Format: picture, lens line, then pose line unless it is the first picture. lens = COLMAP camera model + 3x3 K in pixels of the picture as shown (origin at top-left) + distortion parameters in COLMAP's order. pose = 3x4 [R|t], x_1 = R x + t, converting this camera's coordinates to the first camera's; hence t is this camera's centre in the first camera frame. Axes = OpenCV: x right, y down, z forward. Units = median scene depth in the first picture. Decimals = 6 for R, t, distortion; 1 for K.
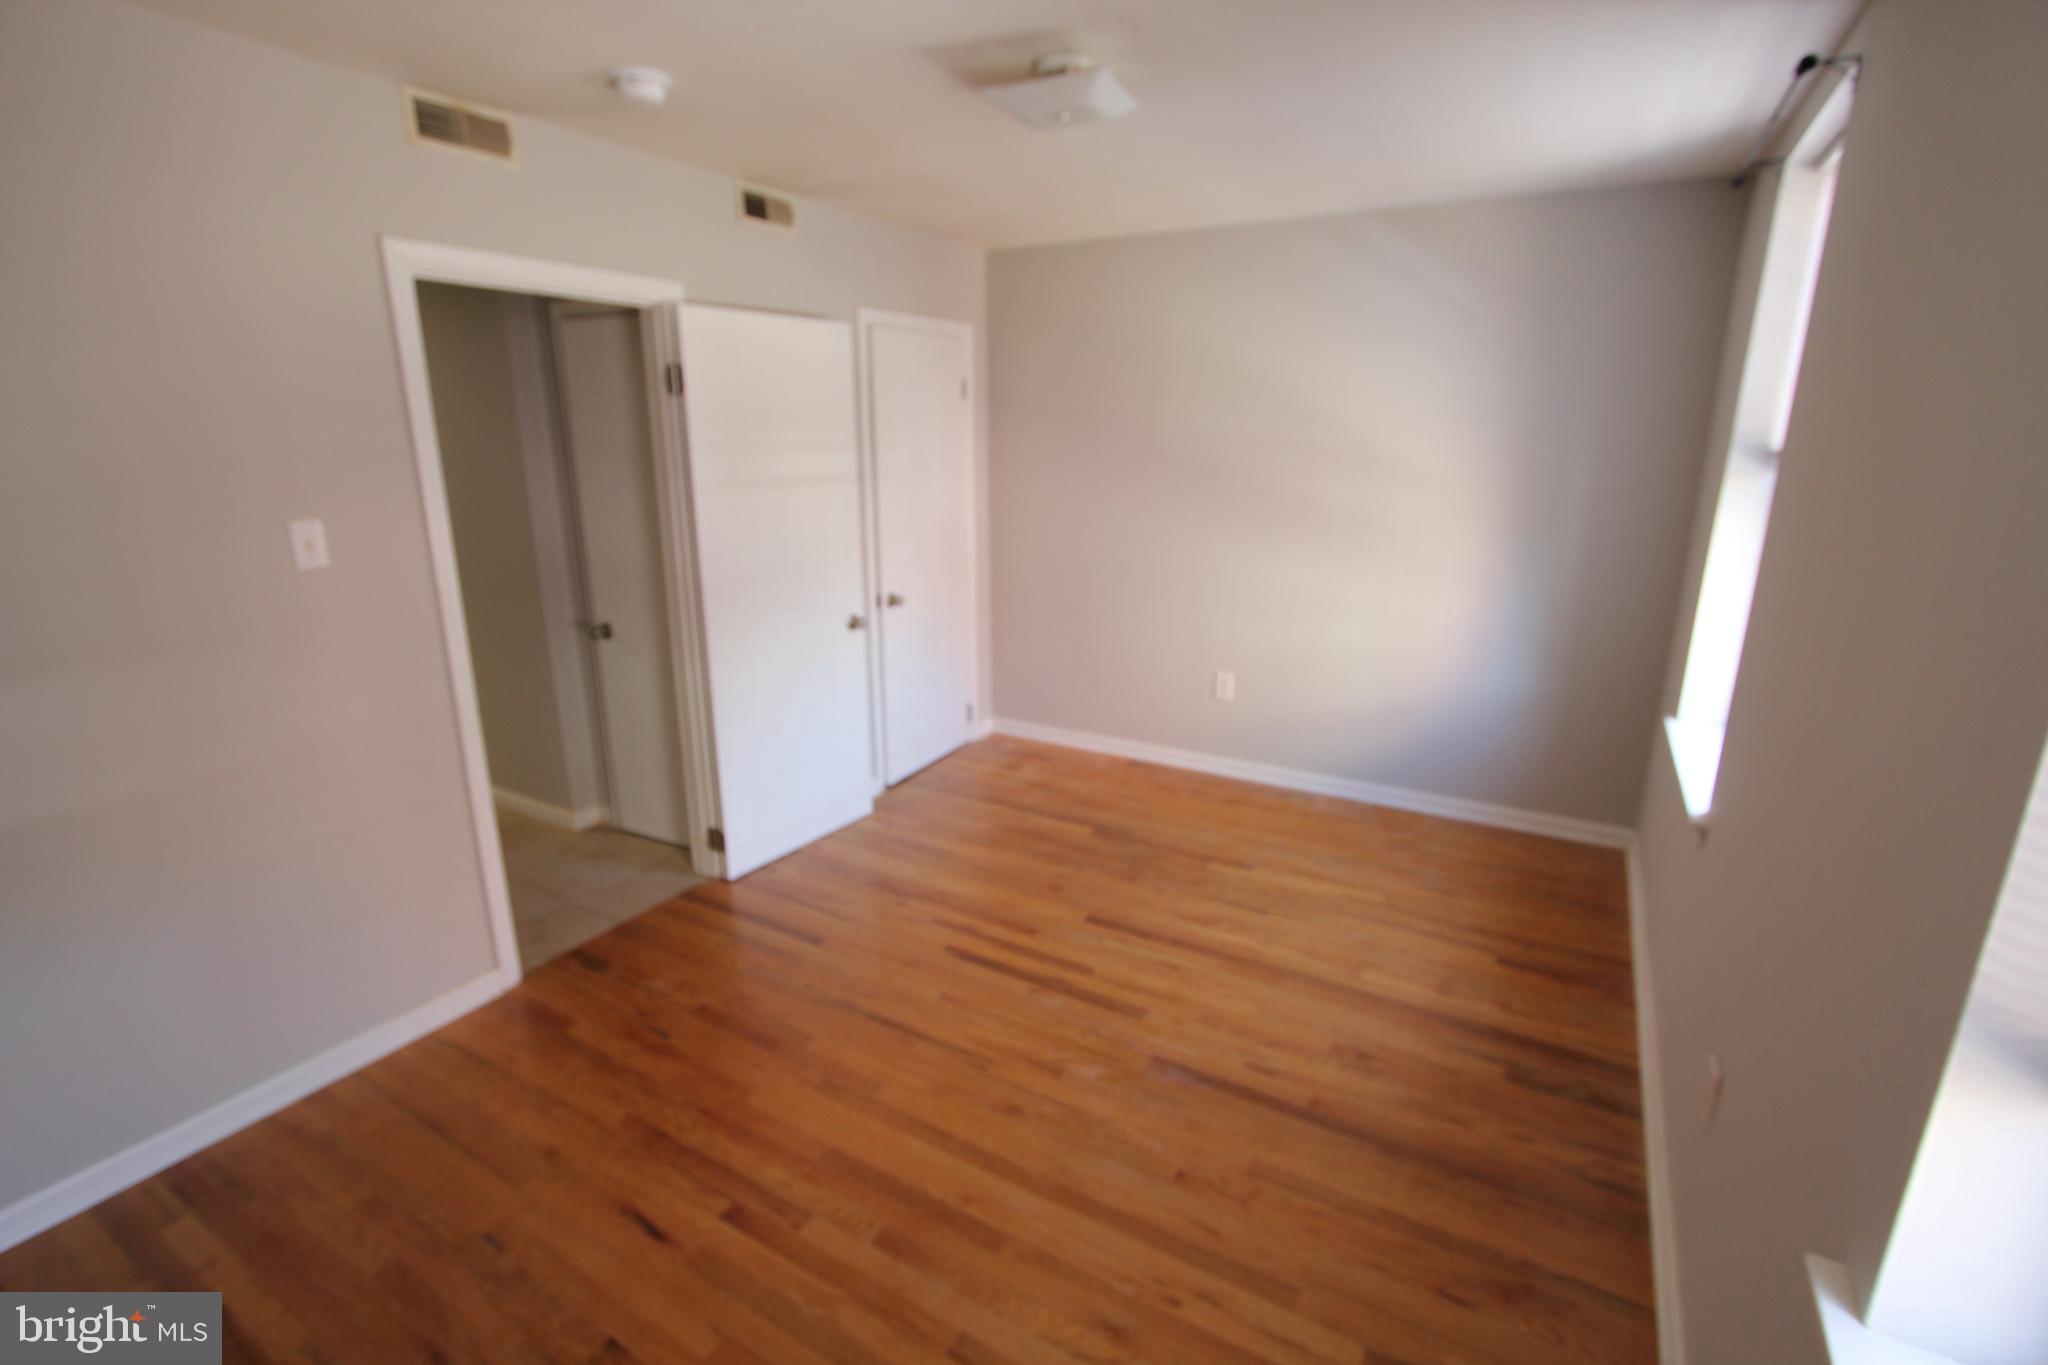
lens RADIAL K [[938.6, 0, 1022.4], [0, 938.6, 685.7], [0, 0, 1]] dist [-0.018014, 0.000736]
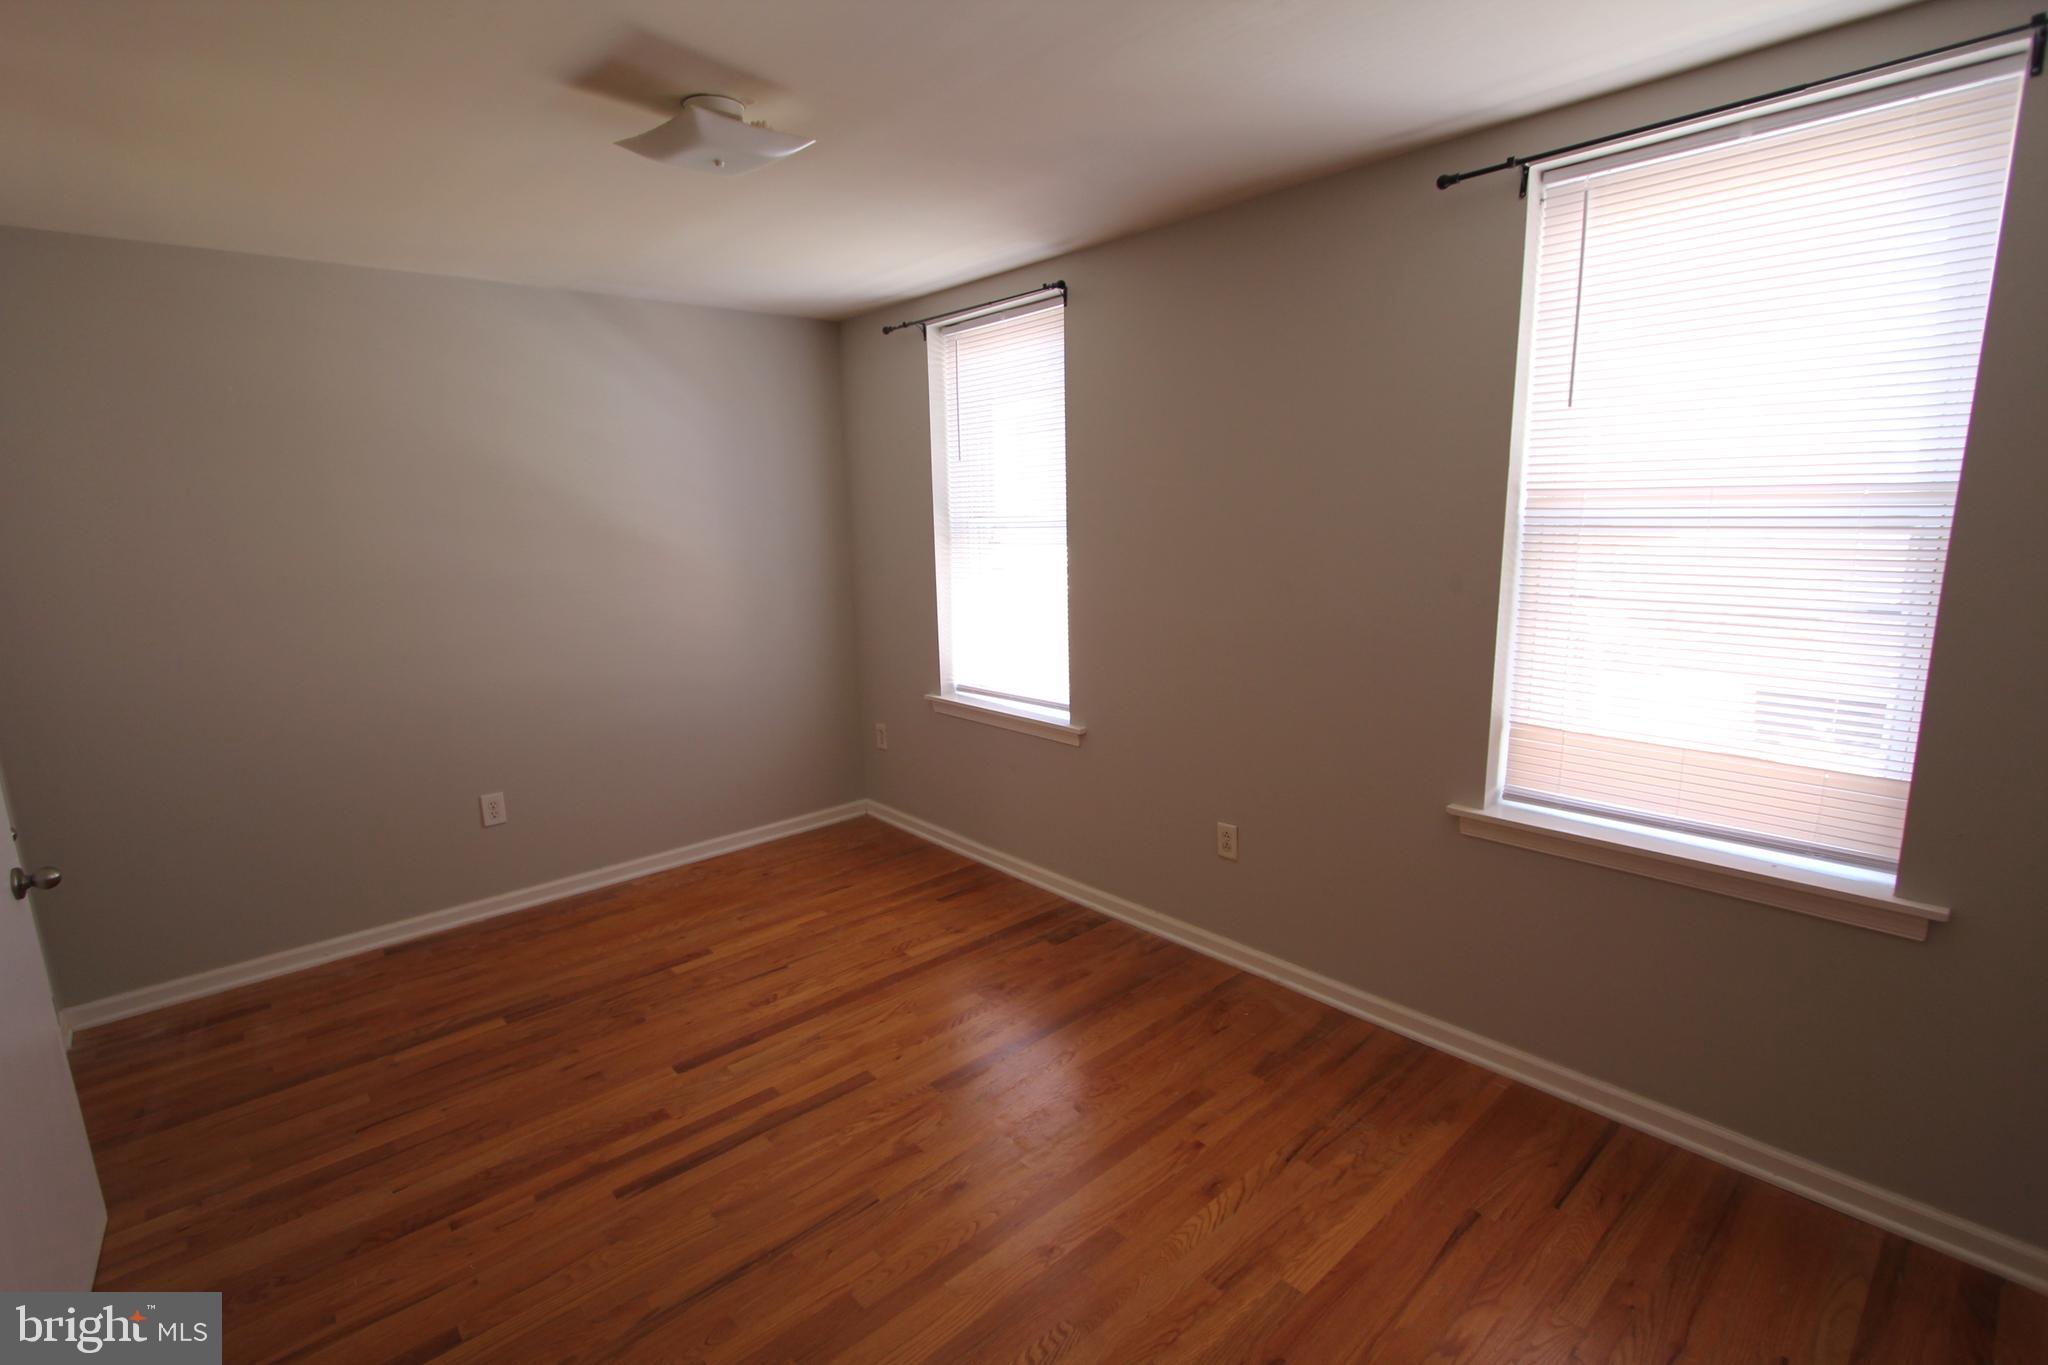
lens RADIAL K [[938.6, 0, 1022.4], [0, 938.6, 685.7], [0, 0, 1]] dist [-0.018014, 0.000736]
pose [[0.293773, -0.185551, 0.937693, -0.623432], [0.269922, 0.957158, 0.104838, -0.097889], [-0.916973, 0.222305, 0.331271, 0.393898]]
